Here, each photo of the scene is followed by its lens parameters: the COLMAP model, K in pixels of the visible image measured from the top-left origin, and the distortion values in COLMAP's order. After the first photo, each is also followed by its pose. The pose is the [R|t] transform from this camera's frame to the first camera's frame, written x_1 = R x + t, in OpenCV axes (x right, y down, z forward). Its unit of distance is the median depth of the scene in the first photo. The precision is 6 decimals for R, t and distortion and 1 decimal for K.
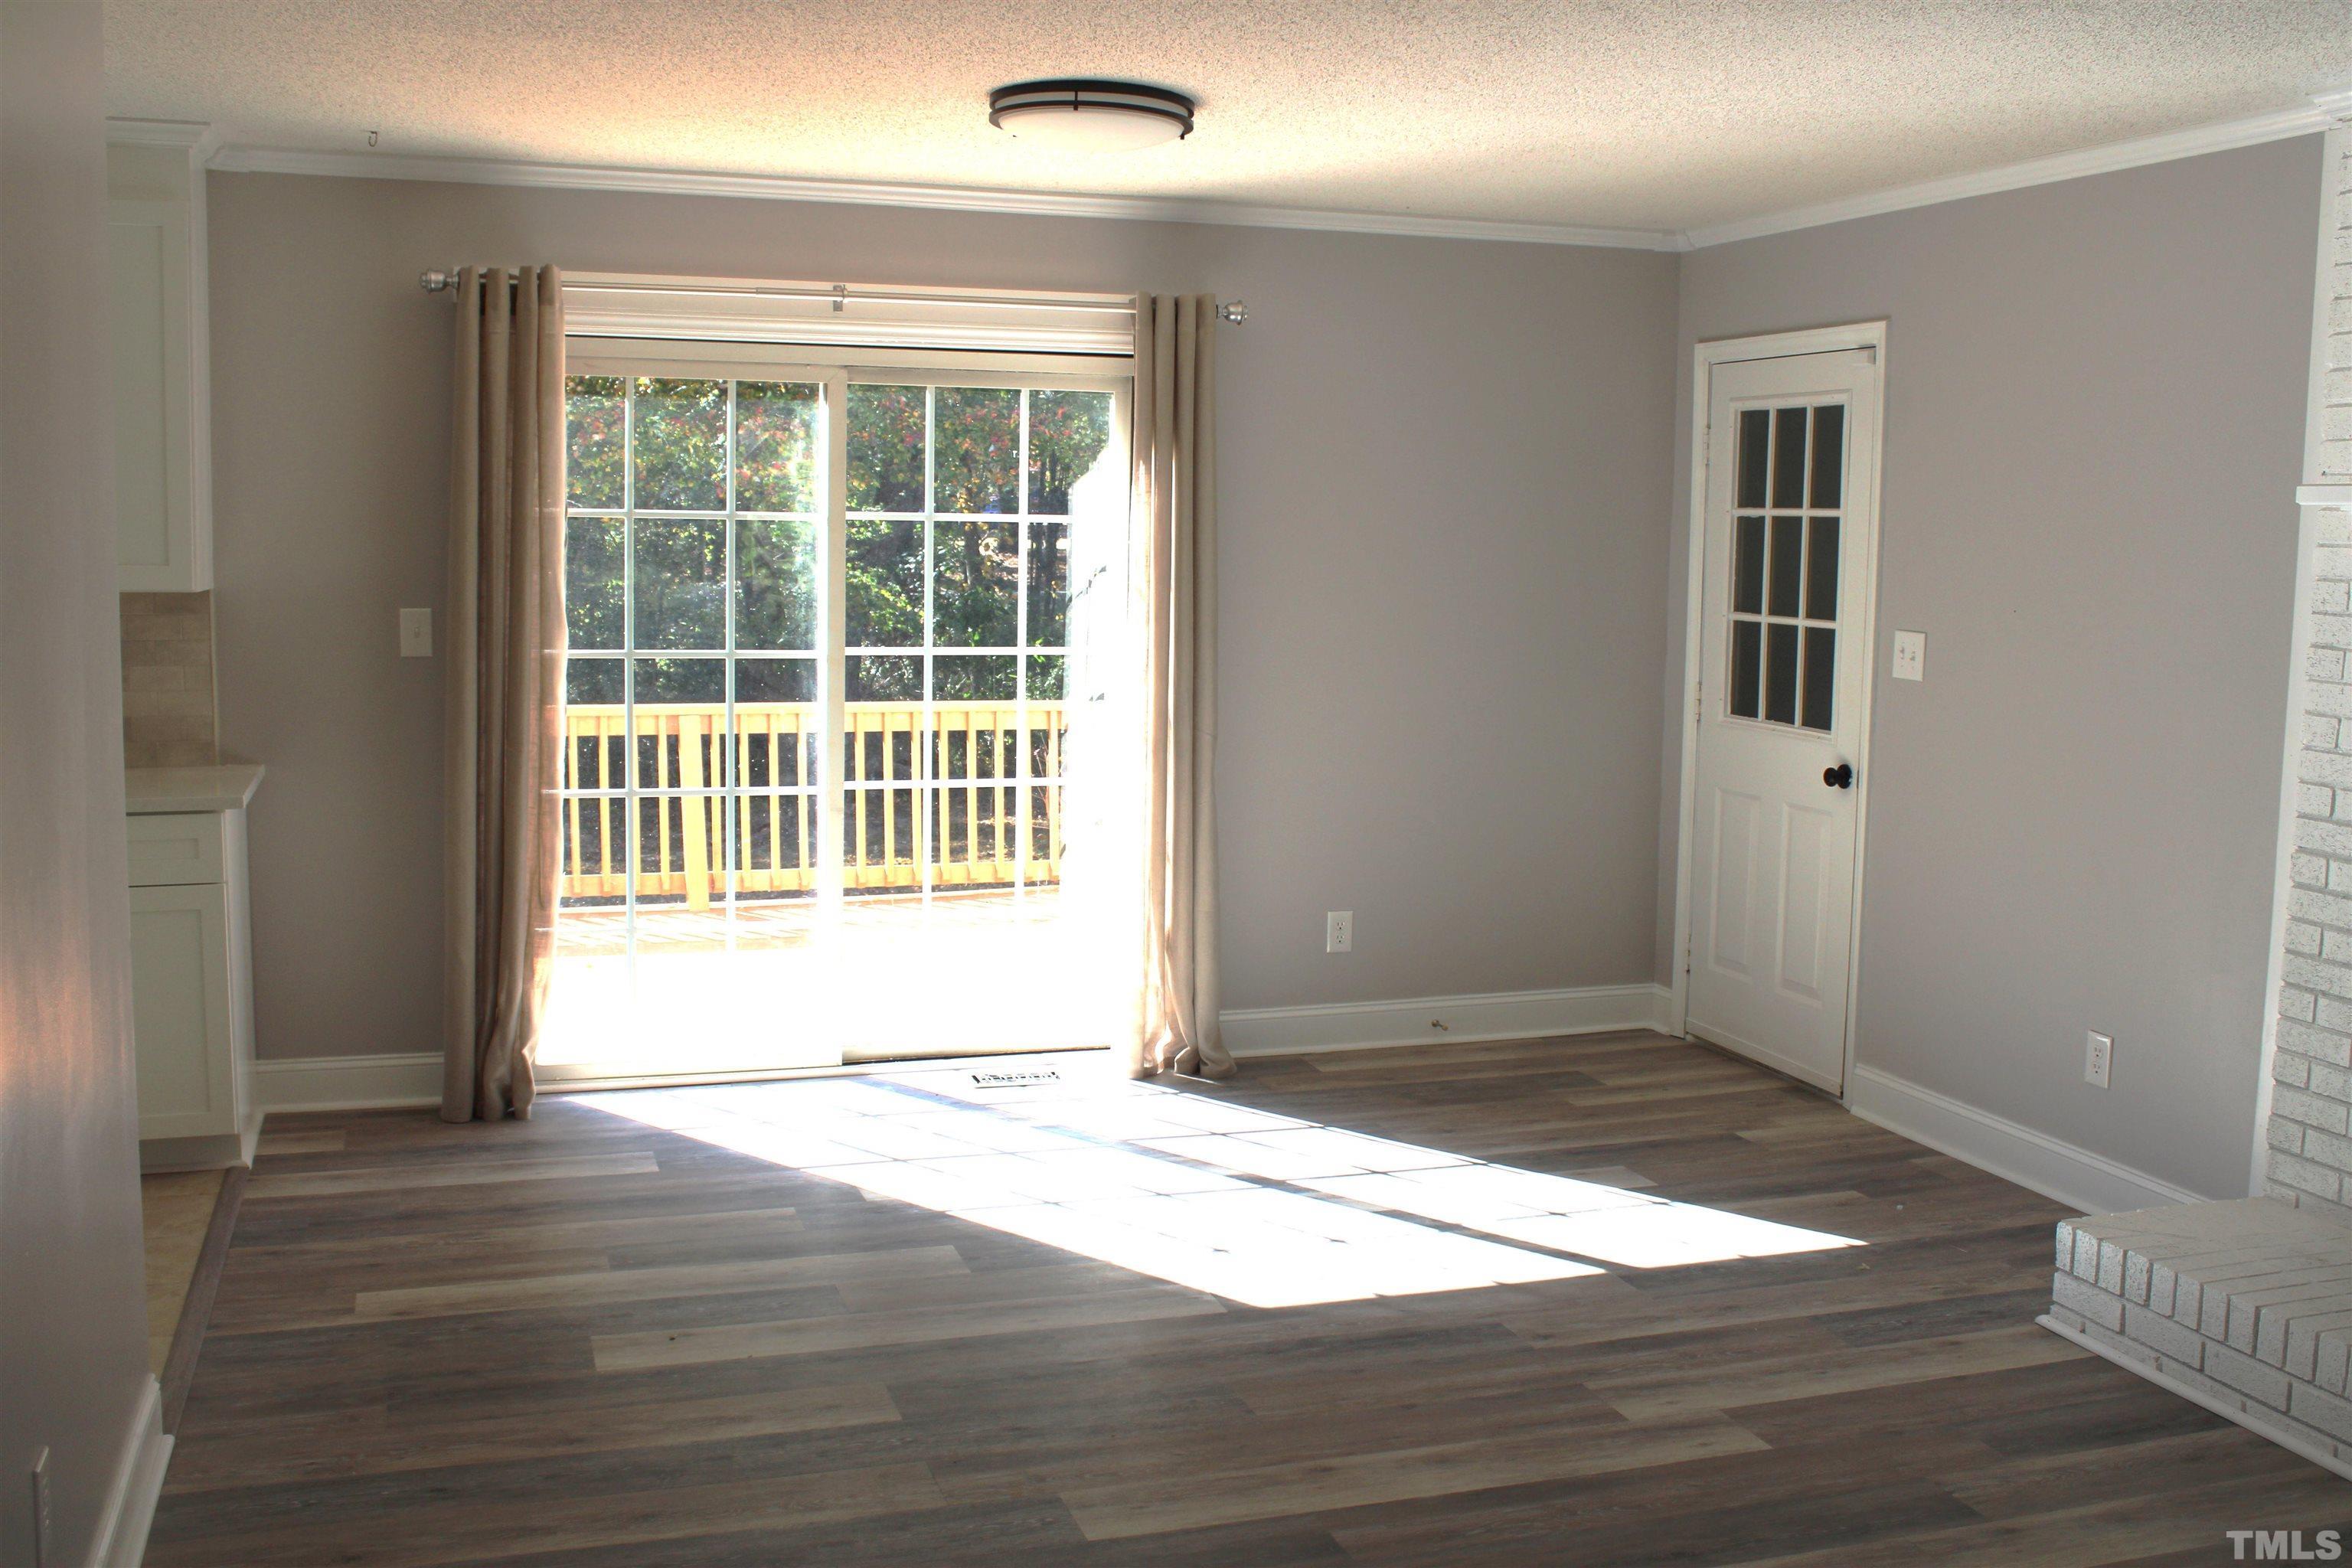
lens RADIAL K [[2248.4, 0, 1179.6], [0, 2248.4, 764.3], [0, 0, 1]] dist [-0.136615, 0.138258]
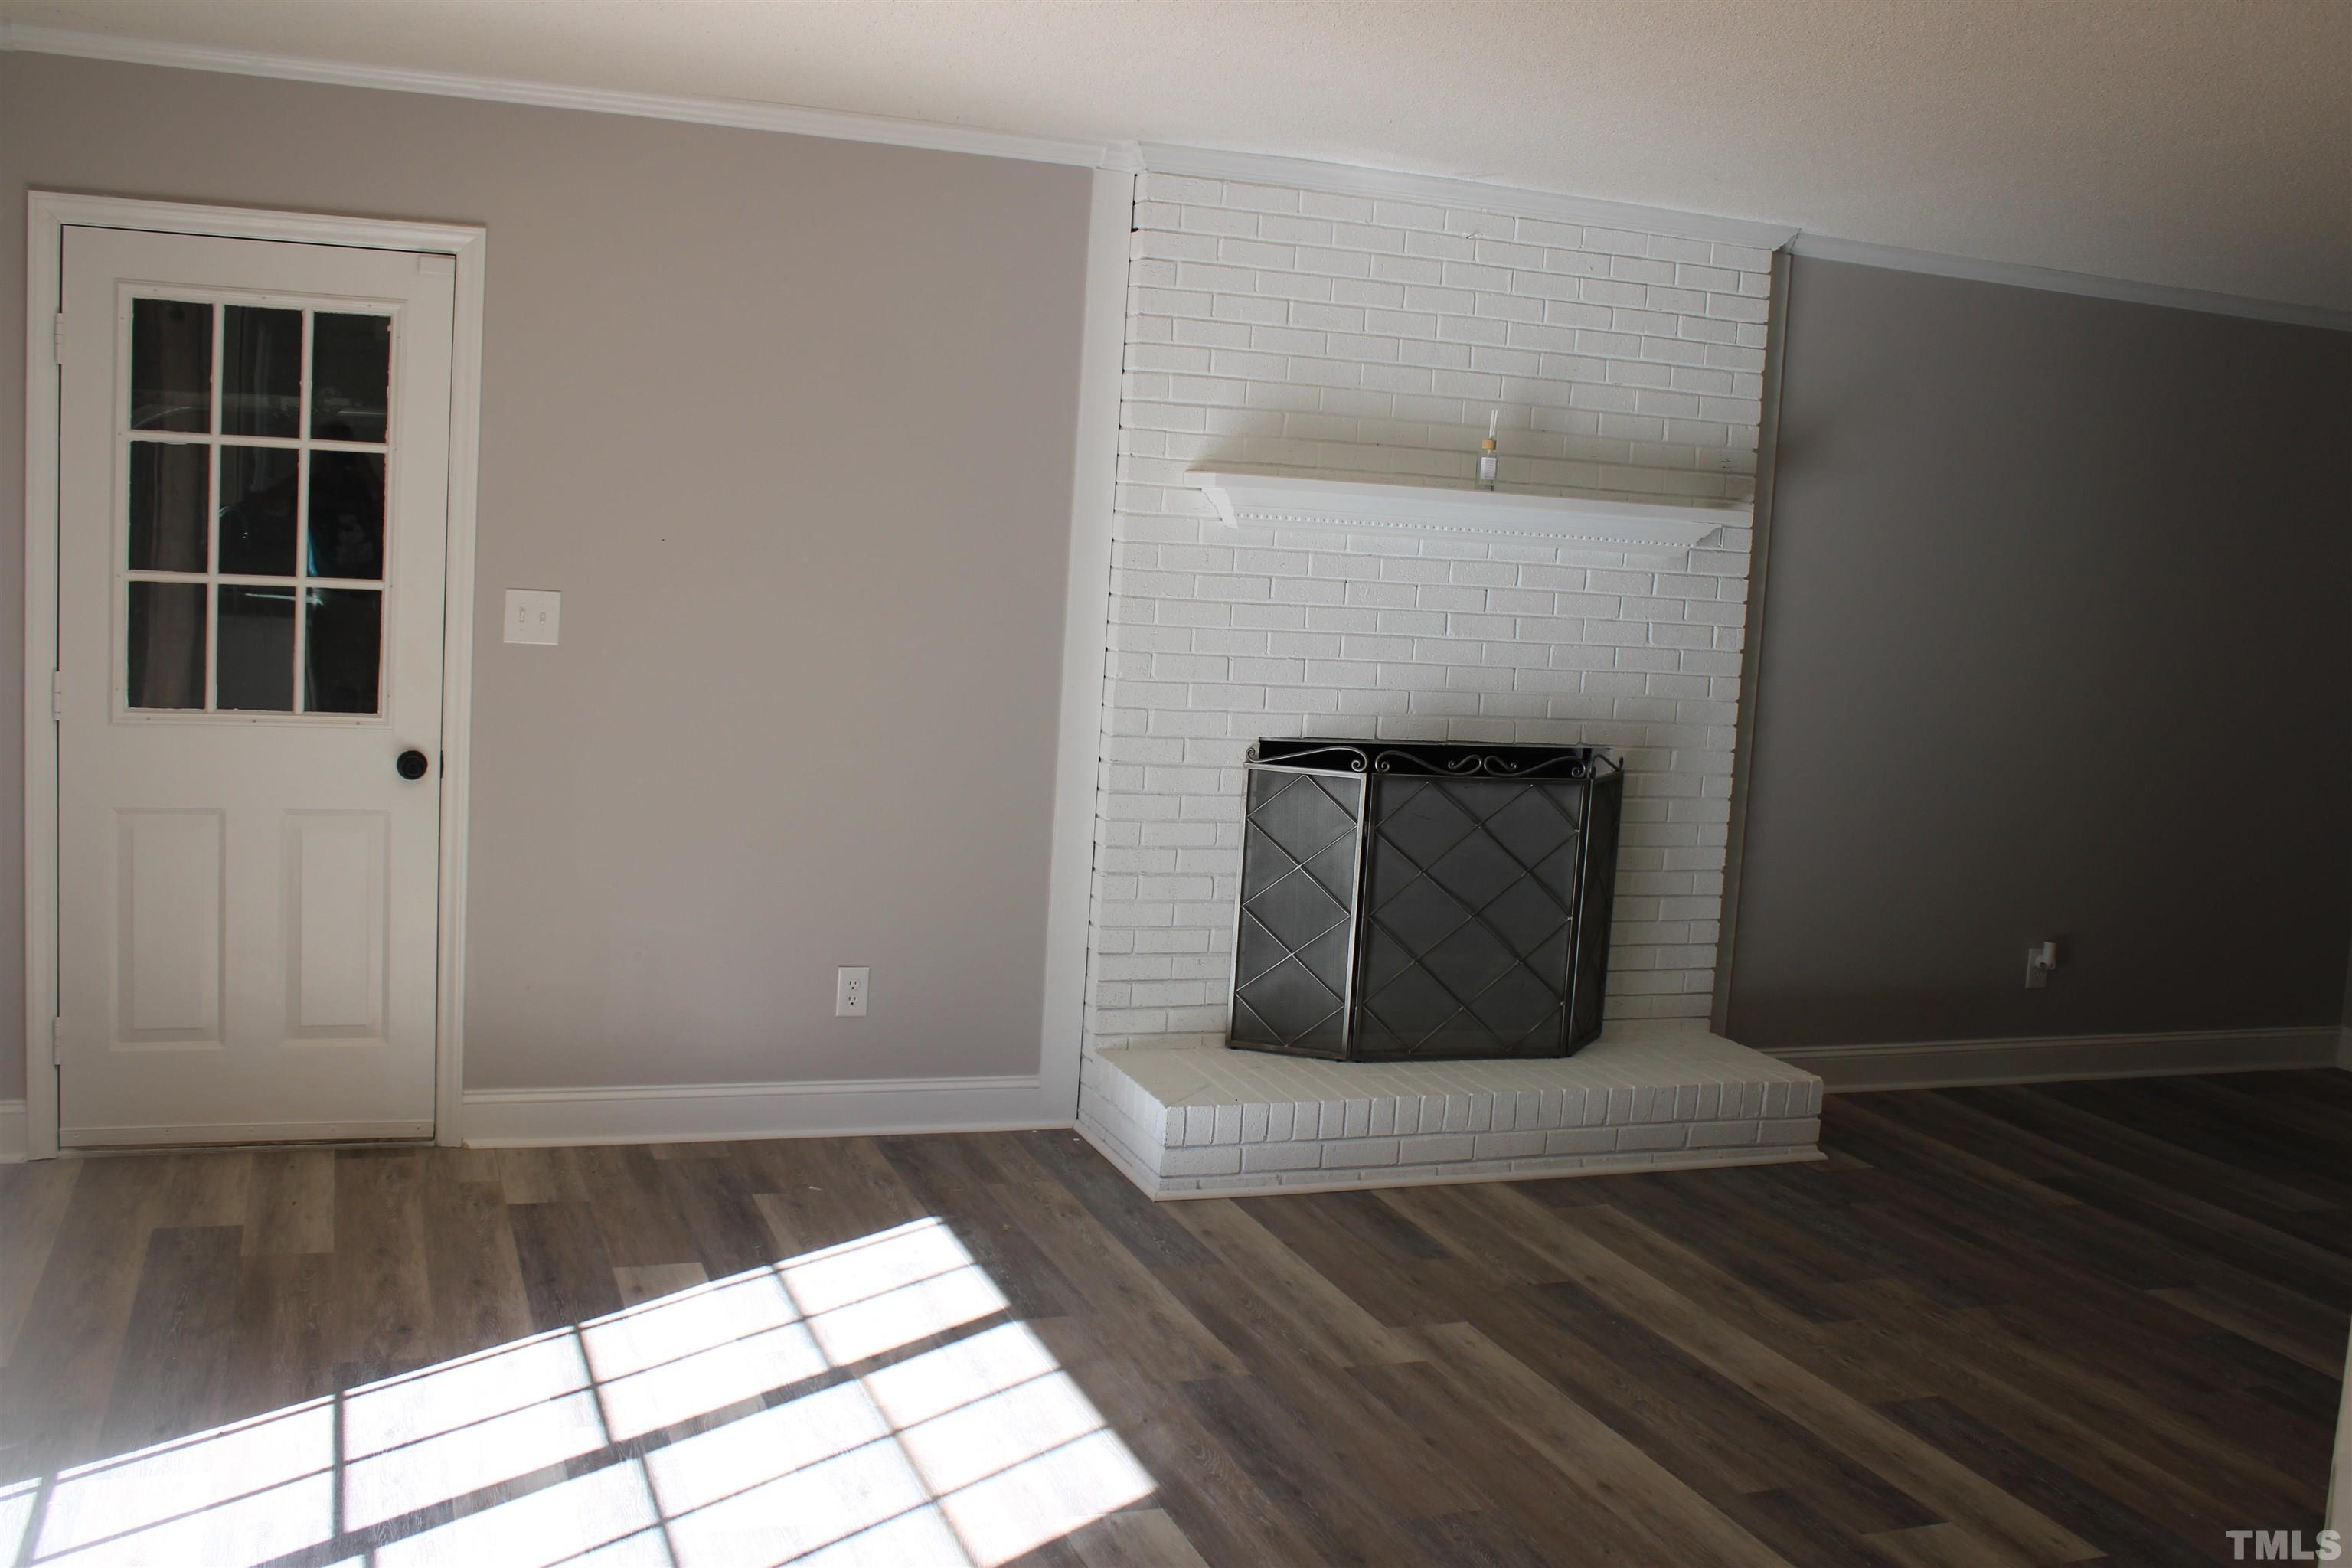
lens RADIAL K [[2248.4, 0, 1179.6], [0, 2248.4, 764.3], [0, 0, 1]] dist [-0.136615, 0.138258]
pose [[-0.032688, -0.133037, 0.990572, -0.625575], [0.046713, 0.989815, 0.134477, -0.108970], [-0.998373, 0.050669, -0.026140, 0.852160]]
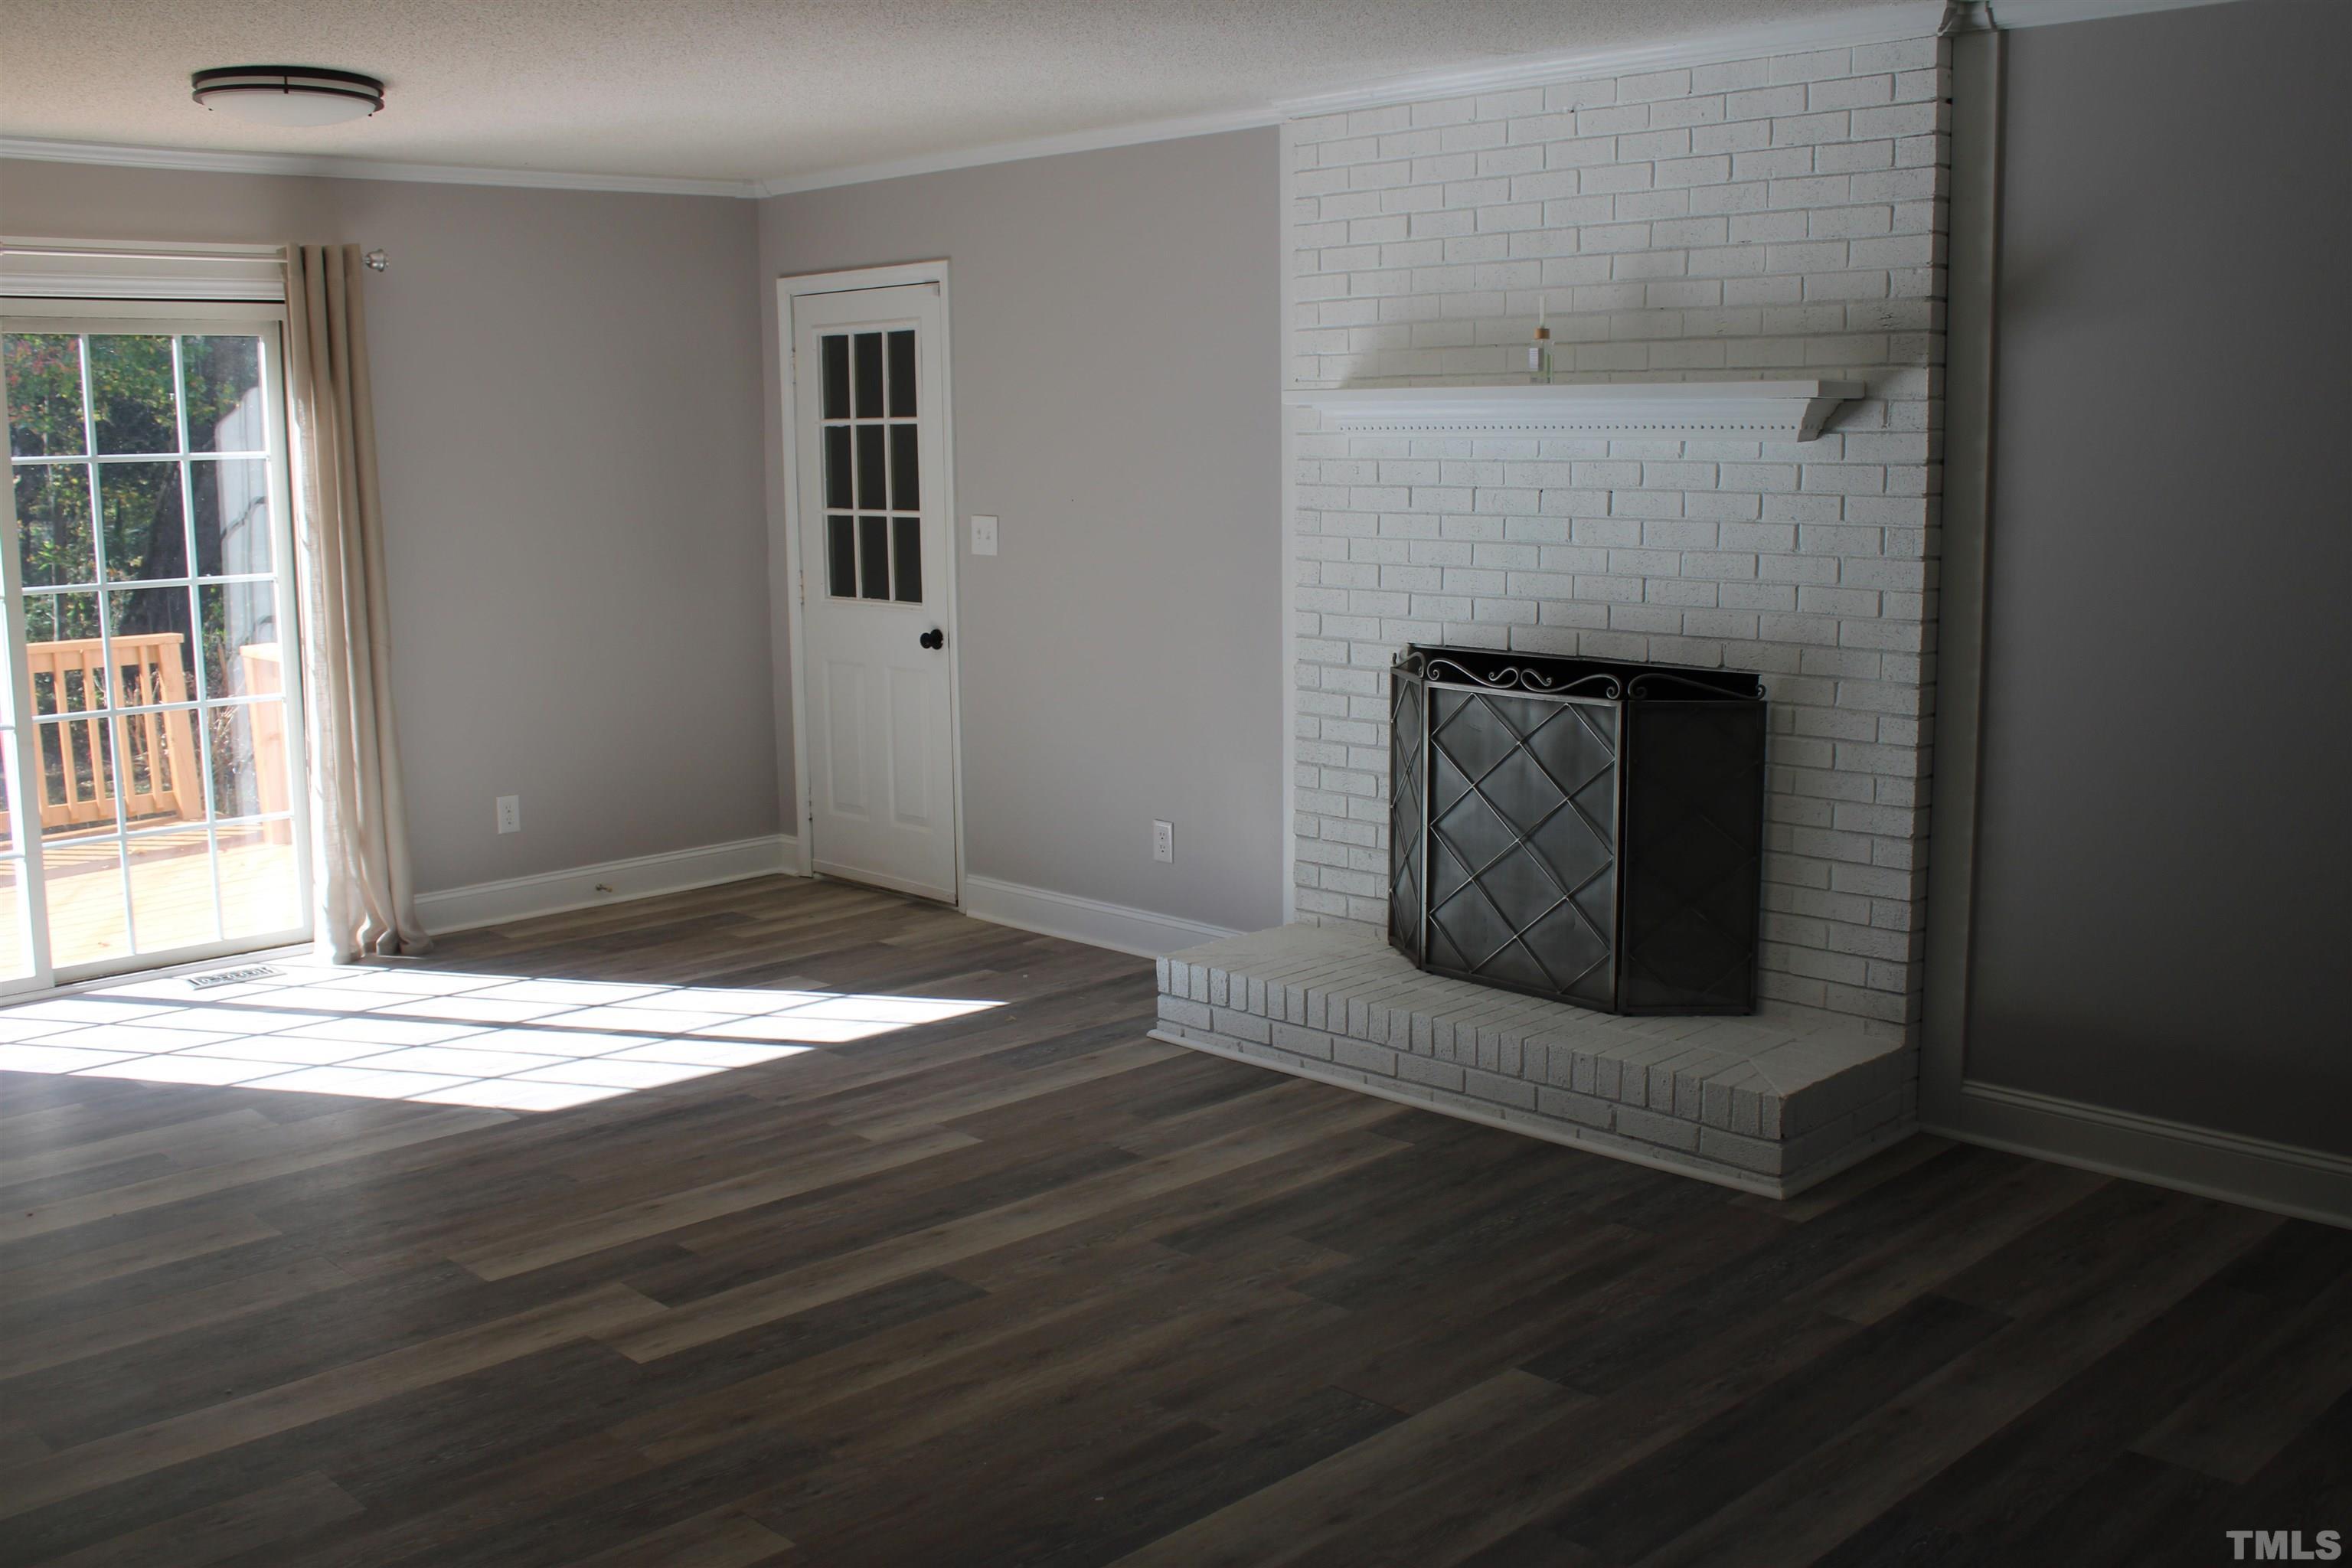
lens RADIAL K [[2248.4, 0, 1179.6], [0, 2248.4, 764.3], [0, 0, 1]] dist [-0.136615, 0.138258]
pose [[0.898530, -0.094667, 0.428580, -0.128436], [0.076286, 0.995285, 0.059909, 0.011668], [-0.432231, -0.021136, 0.901515, -0.179849]]
